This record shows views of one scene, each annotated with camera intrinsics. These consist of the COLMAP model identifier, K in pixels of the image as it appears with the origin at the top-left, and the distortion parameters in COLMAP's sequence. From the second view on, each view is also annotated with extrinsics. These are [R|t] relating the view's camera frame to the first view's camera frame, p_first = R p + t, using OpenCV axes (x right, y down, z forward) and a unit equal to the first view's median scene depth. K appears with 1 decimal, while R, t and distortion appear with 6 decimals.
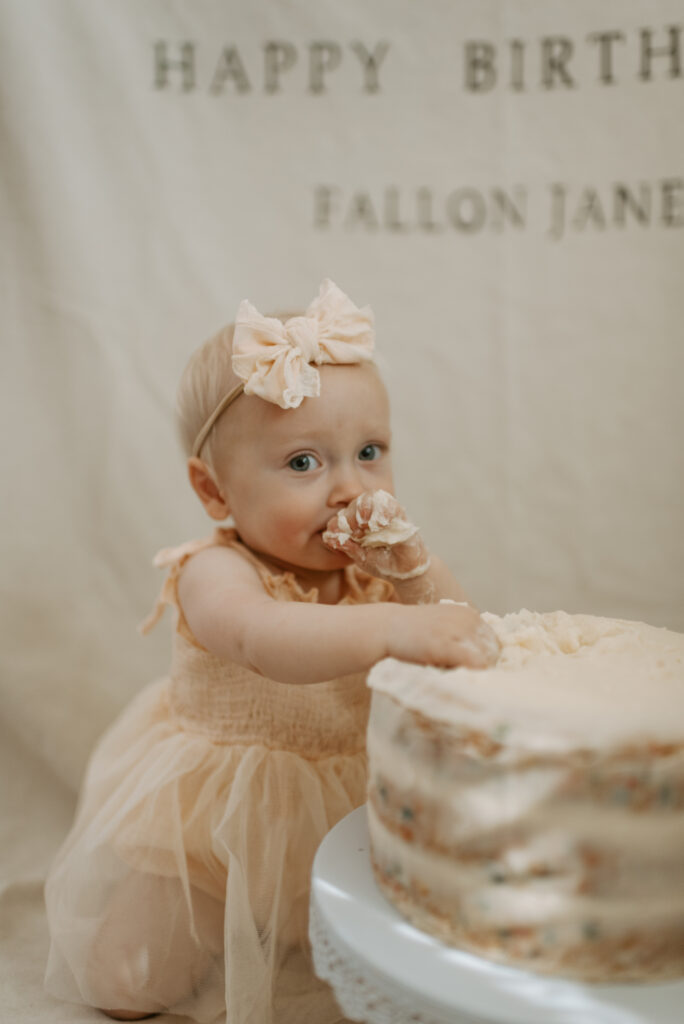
lens RADIAL K [[1245.8, 0, 386.9], [0, 1245.8, 513.2], [0, 0, 1]] dist [0.074287, 0.008054]
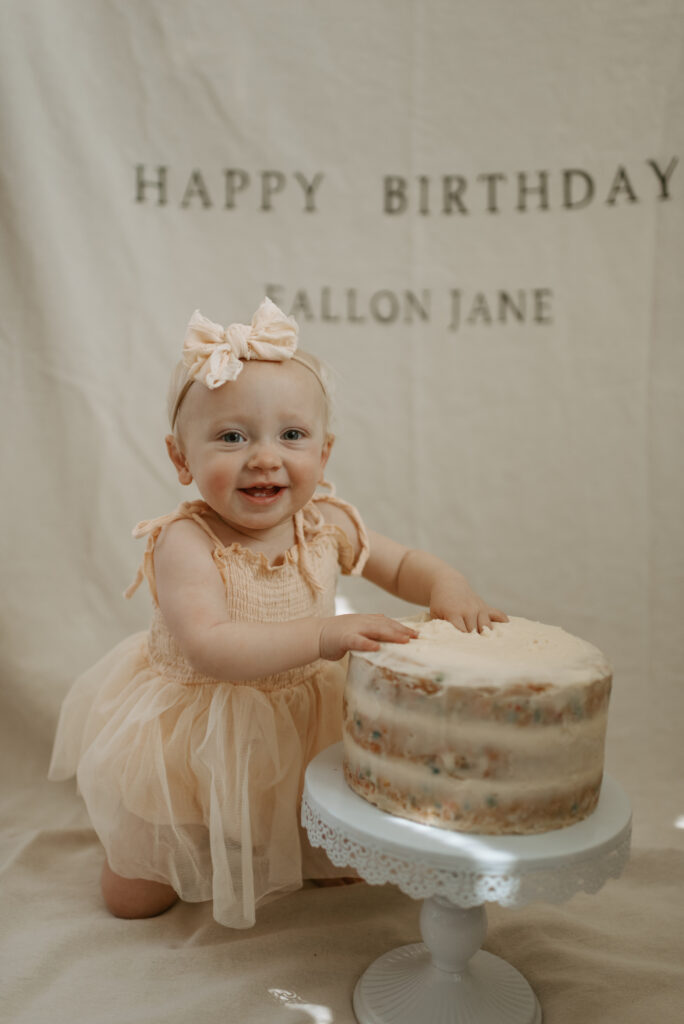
lens RADIAL K [[1245.8, 0, 386.9], [0, 1245.8, 513.2], [0, 0, 1]] dist [0.074287, 0.008054]
pose [[0.994858, 0.009894, 0.100794, -0.059572], [-0.007270, 0.999626, -0.026370, 0.001461], [-0.101017, 0.025502, 0.994558, -0.258049]]
